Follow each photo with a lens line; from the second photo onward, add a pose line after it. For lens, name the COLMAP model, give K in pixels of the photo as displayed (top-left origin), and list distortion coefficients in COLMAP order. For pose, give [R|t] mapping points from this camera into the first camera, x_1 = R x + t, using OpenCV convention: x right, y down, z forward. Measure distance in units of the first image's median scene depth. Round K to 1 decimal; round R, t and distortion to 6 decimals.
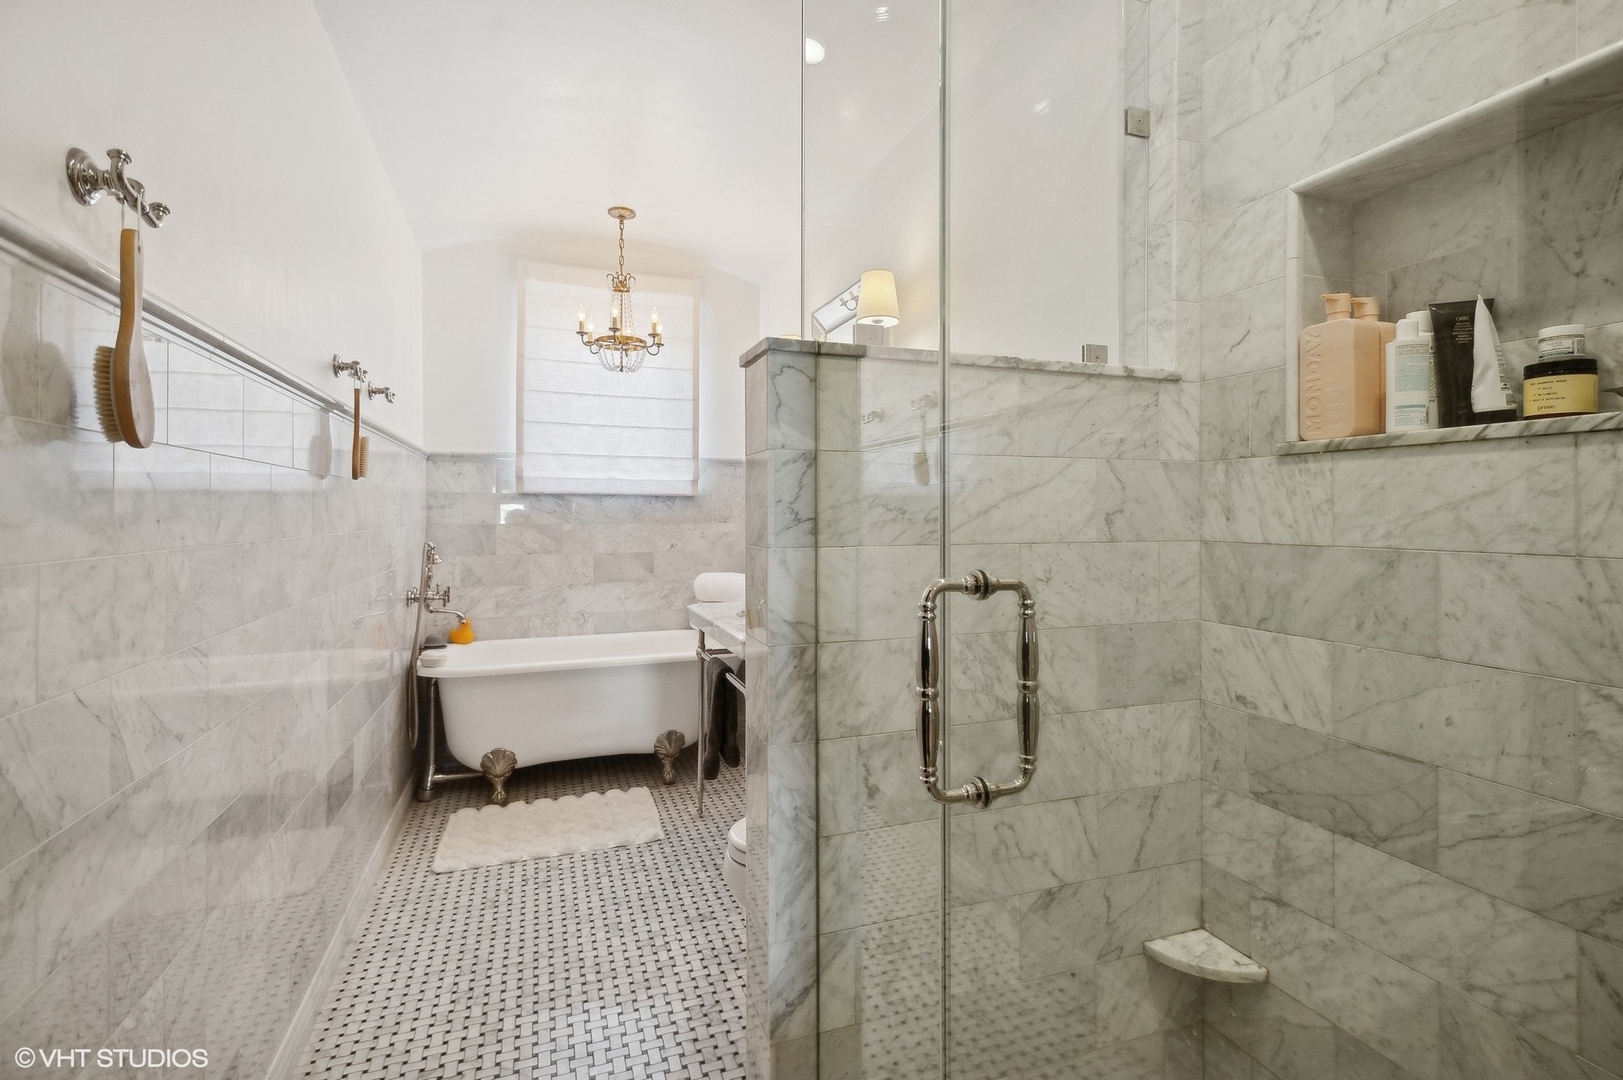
lens RADIAL K [[763.8, 0, 813.8], [0, 763.8, 514.4], [0, 0, 1]] dist [0.011780, -0.000177]
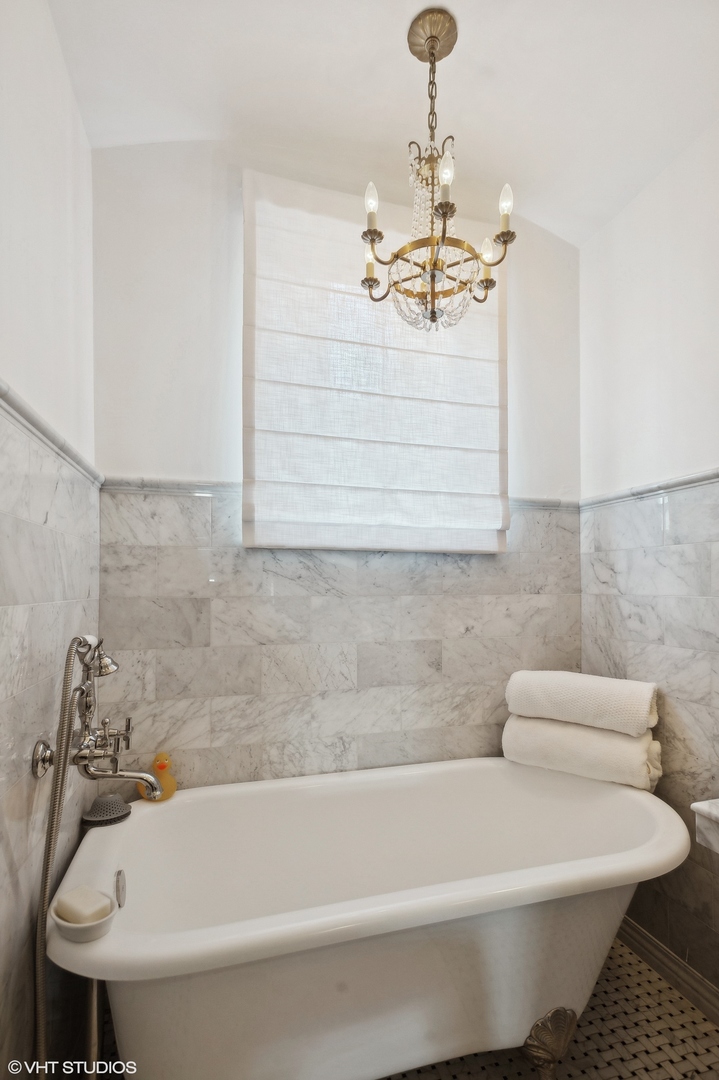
lens RADIAL K [[507.3, 0, 357.9], [0, 507.3, 586.2], [0, 0, 1]] dist [0.013267, 0.000150]
pose [[0.997154, -0.002741, -0.075347, -0.269840], [0.002460, 0.999990, -0.003818, 0.005971], [0.075357, 0.003622, 0.997150, 0.608677]]
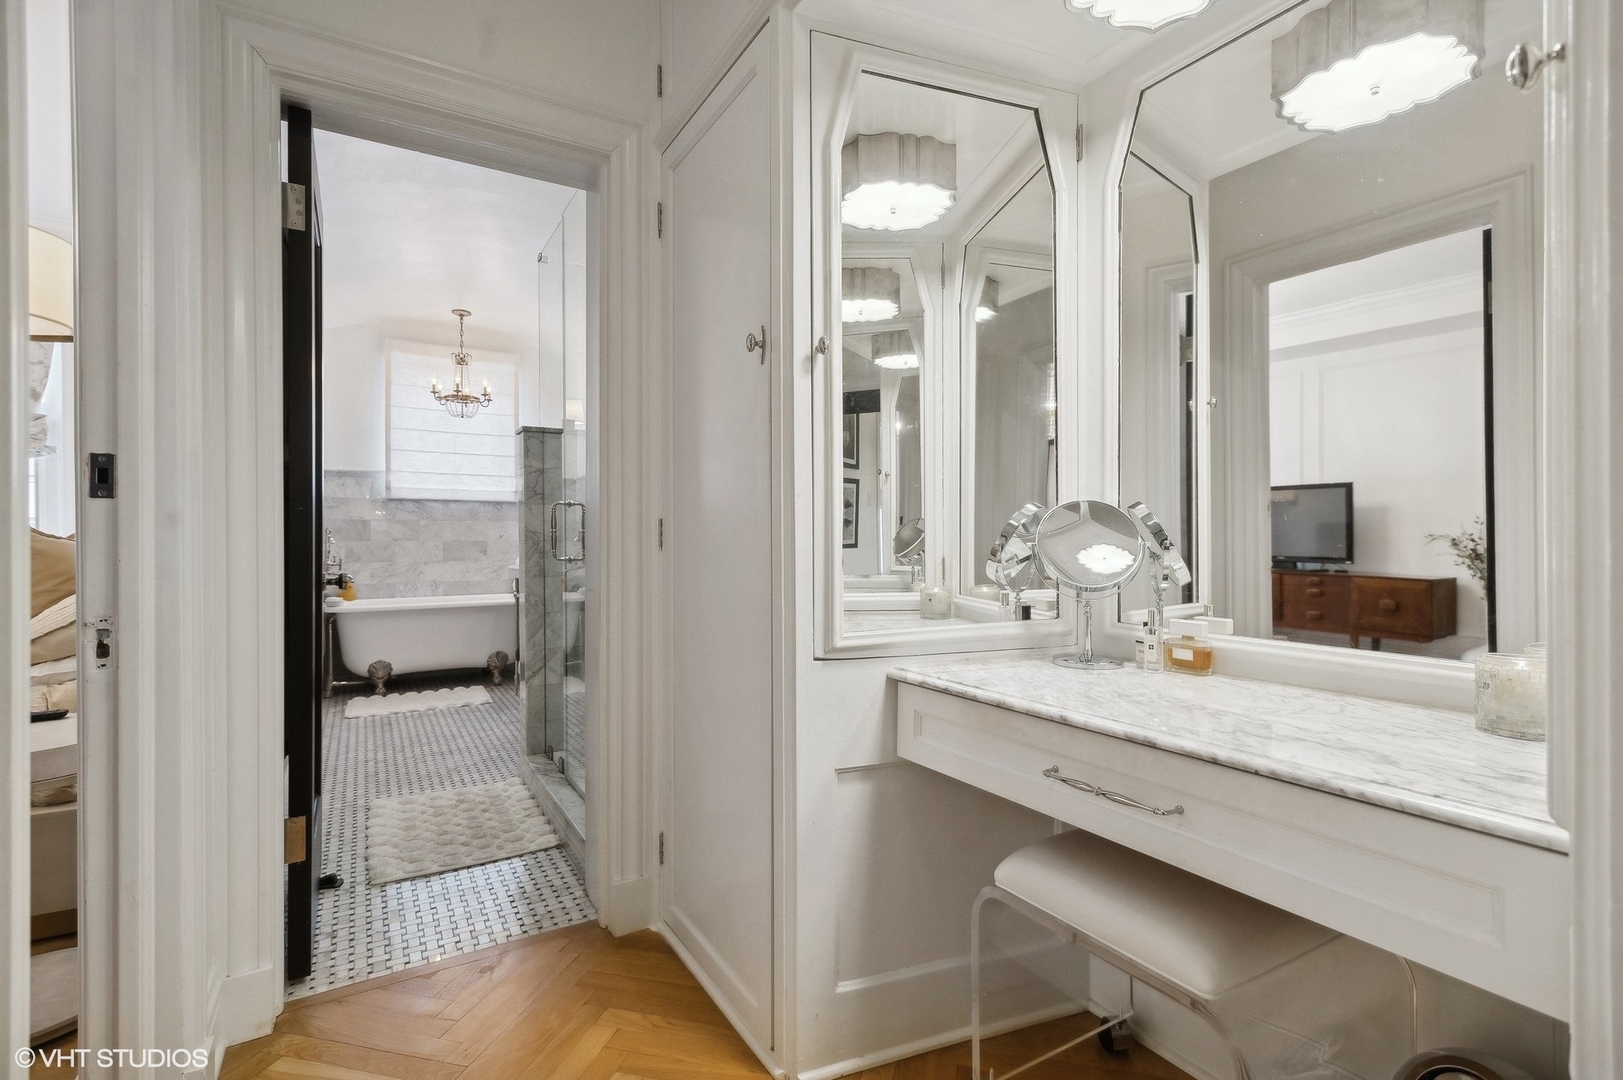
lens RADIAL K [[762.4, 0, 811.7], [0, 762.4, 543.8], [0, 0, 1]] dist [0.013267, 0.000150]
pose [[0.983000, -0.006251, 0.183499, 0.142870], [0.005306, 0.999970, 0.005641, 0.055526], [-0.183529, -0.004571, 0.983004, -0.591634]]
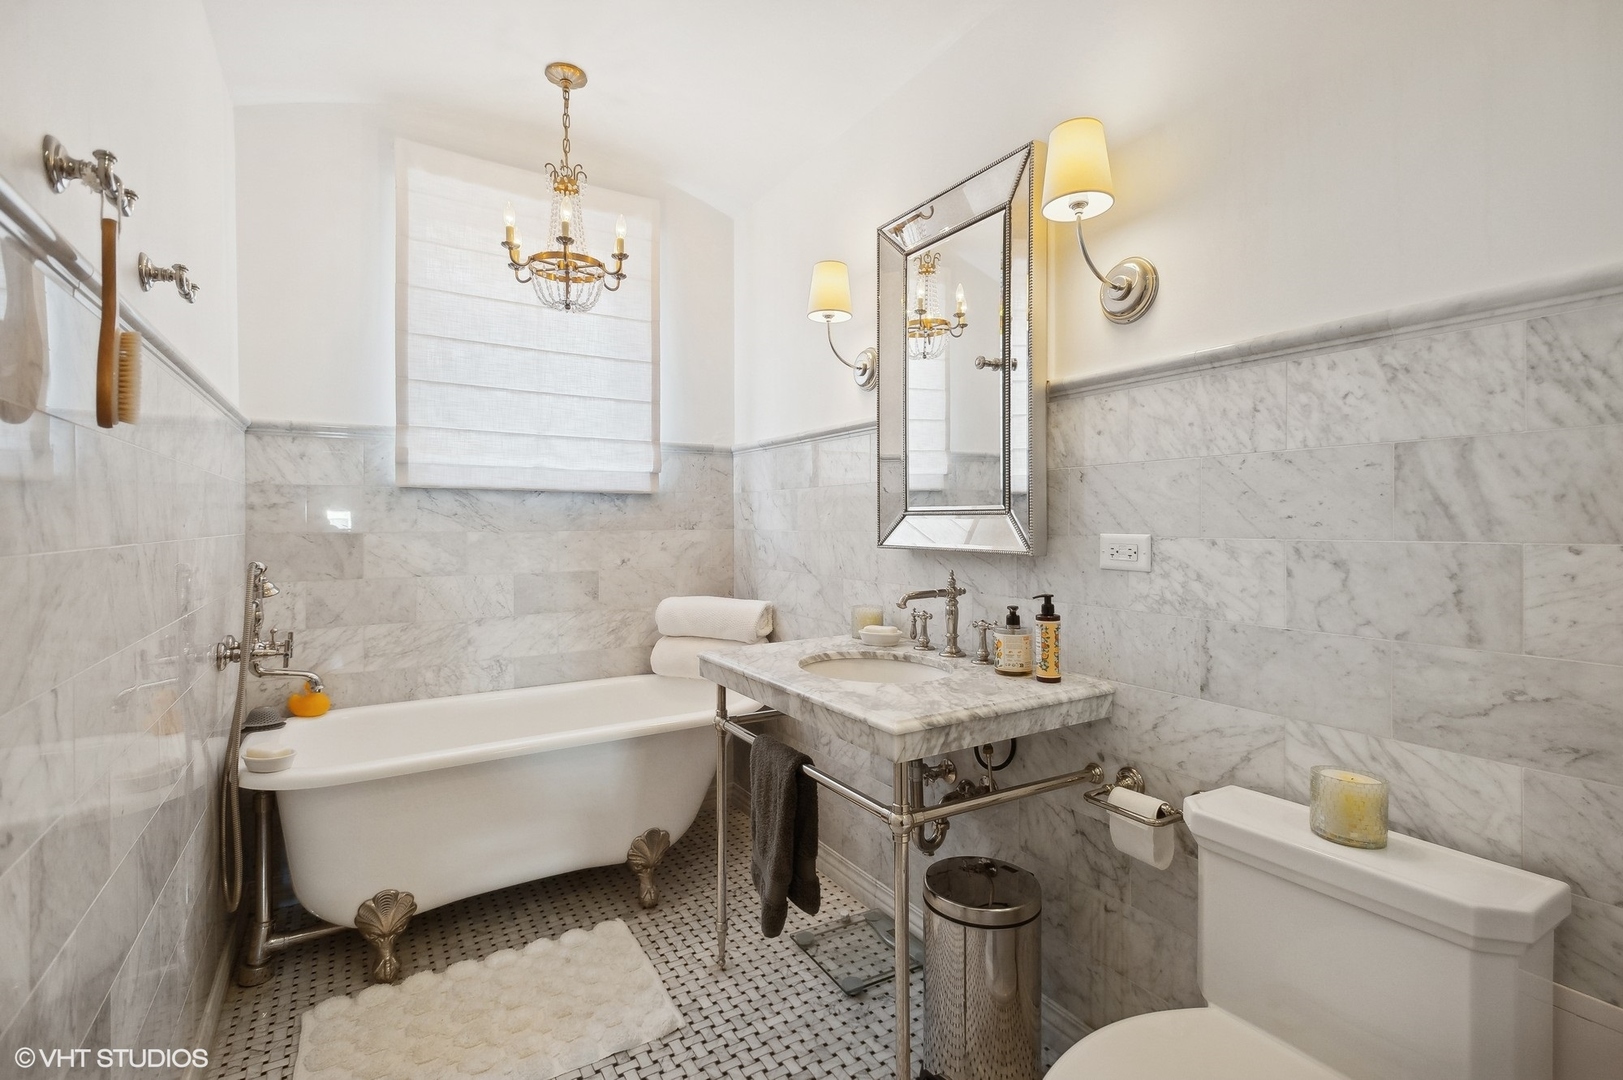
lens RADIAL K [[750.4, 0, 811.4], [0, 750.4, 529.4], [0, 0, 1]] dist [0.018641, -0.008459]
pose [[0.980337, -0.003791, 0.197293, -0.164887], [0.002049, 0.999957, 0.009034, 0.004794], [-0.197318, -0.008452, 0.980303, 0.283040]]
